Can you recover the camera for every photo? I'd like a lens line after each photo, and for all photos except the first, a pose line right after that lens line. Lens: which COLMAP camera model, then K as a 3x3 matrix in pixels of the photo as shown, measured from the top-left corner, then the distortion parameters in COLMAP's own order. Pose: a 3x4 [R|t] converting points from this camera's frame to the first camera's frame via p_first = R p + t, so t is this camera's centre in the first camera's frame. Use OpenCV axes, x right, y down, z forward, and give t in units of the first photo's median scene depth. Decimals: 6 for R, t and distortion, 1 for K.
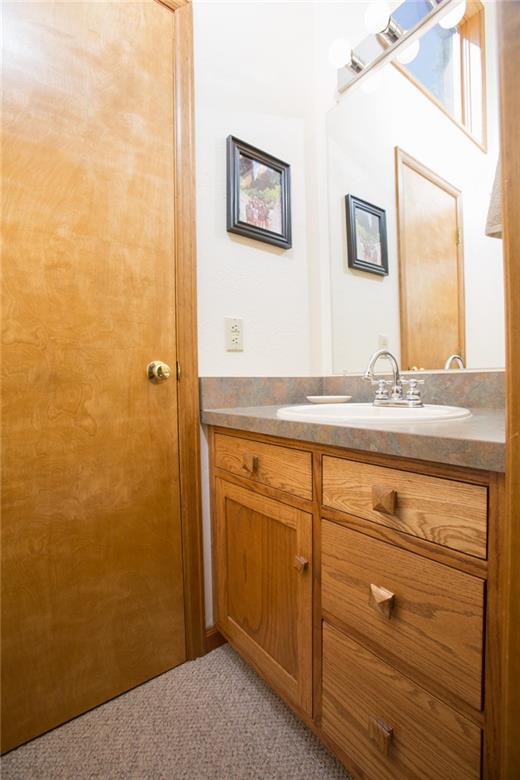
lens RADIAL K [[355.7, 0, 259.4], [0, 355.7, 388.6], [0, 0, 1]] dist [-0.047468, 0.006498]
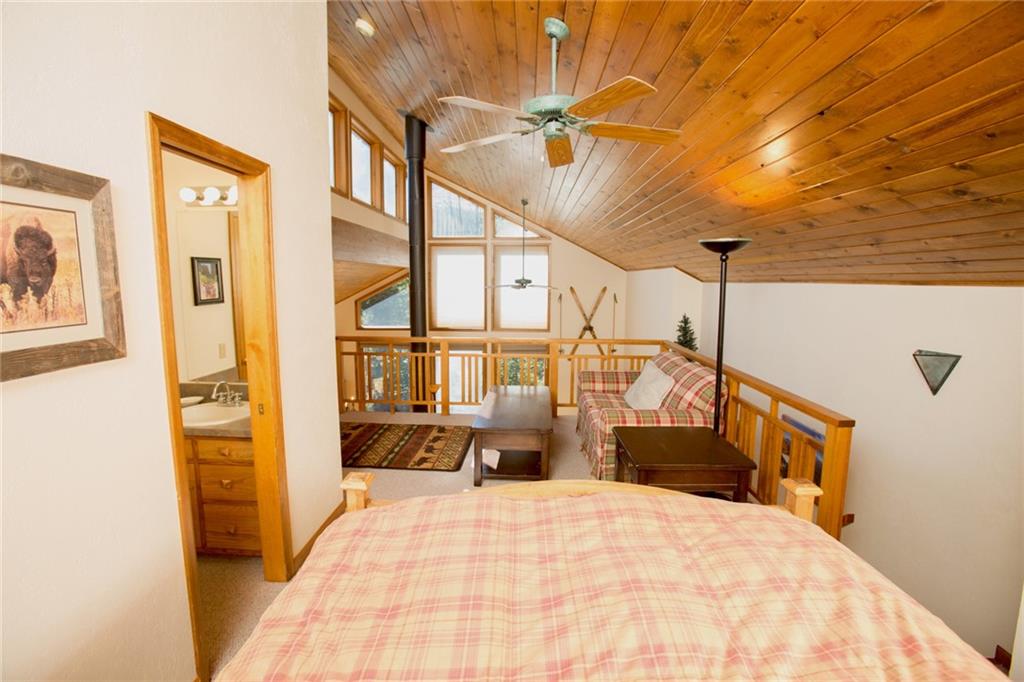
lens RADIAL K [[466.9, 0, 505.8], [0, 466.9, 340.5], [0, 0, 1]] dist [-0.047468, 0.006498]
pose [[0.643046, -0.073390, 0.762303, -0.397292], [-0.003849, 0.995075, 0.099047, -0.400624], [-0.765818, -0.066626, 0.639596, -1.286593]]
